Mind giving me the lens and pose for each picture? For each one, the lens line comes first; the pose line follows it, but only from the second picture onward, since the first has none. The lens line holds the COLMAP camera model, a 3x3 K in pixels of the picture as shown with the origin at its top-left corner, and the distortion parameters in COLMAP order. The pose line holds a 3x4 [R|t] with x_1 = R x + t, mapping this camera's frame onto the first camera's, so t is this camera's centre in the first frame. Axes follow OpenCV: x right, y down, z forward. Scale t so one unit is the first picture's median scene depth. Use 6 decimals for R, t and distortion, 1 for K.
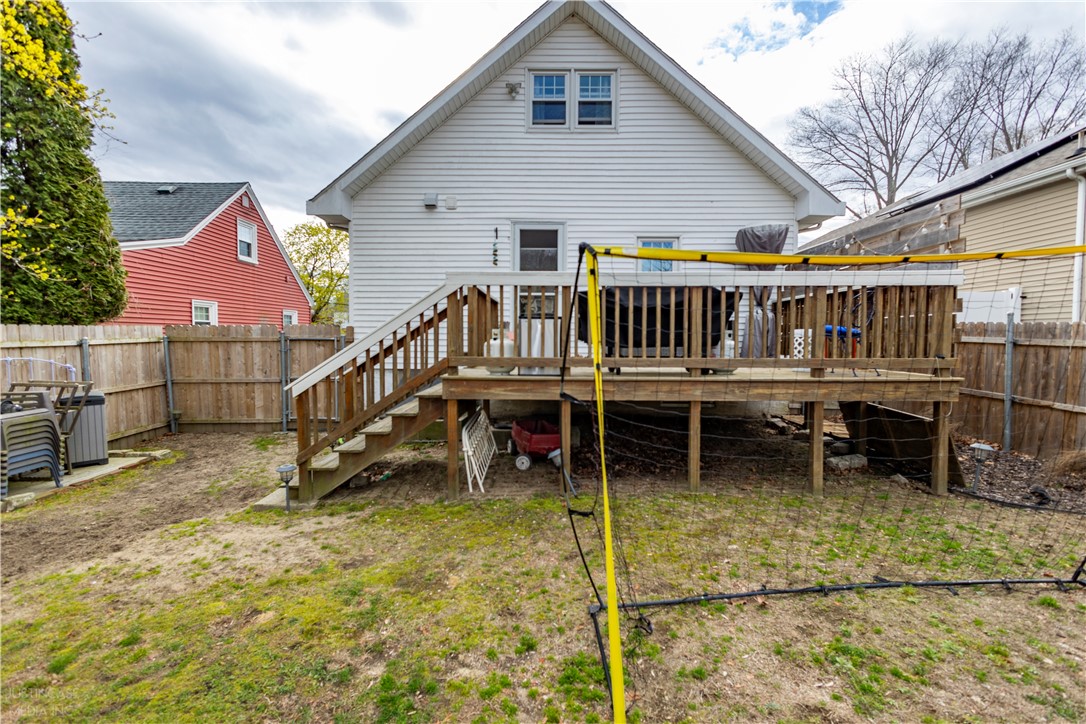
lens RADIAL K [[498.4, 0, 544.0], [0, 498.4, 359.9], [0, 0, 1]] dist [0.014037, -0.004805]
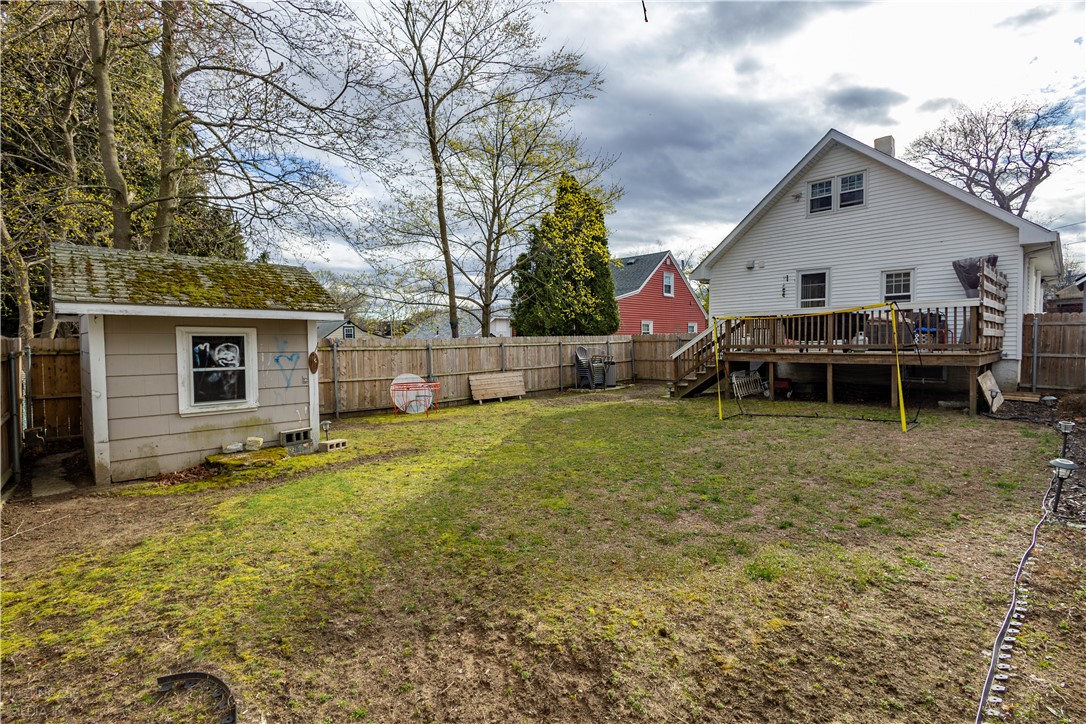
lens RADIAL K [[498.4, 0, 545.3], [0, 498.4, 358.3], [0, 0, 1]] dist [0.014037, -0.004805]
pose [[0.700515, 0.011623, -0.713543, 0.575369], [-0.018779, 0.999821, -0.002150, 0.049321], [0.713391, 0.014906, 0.700608, -0.853432]]
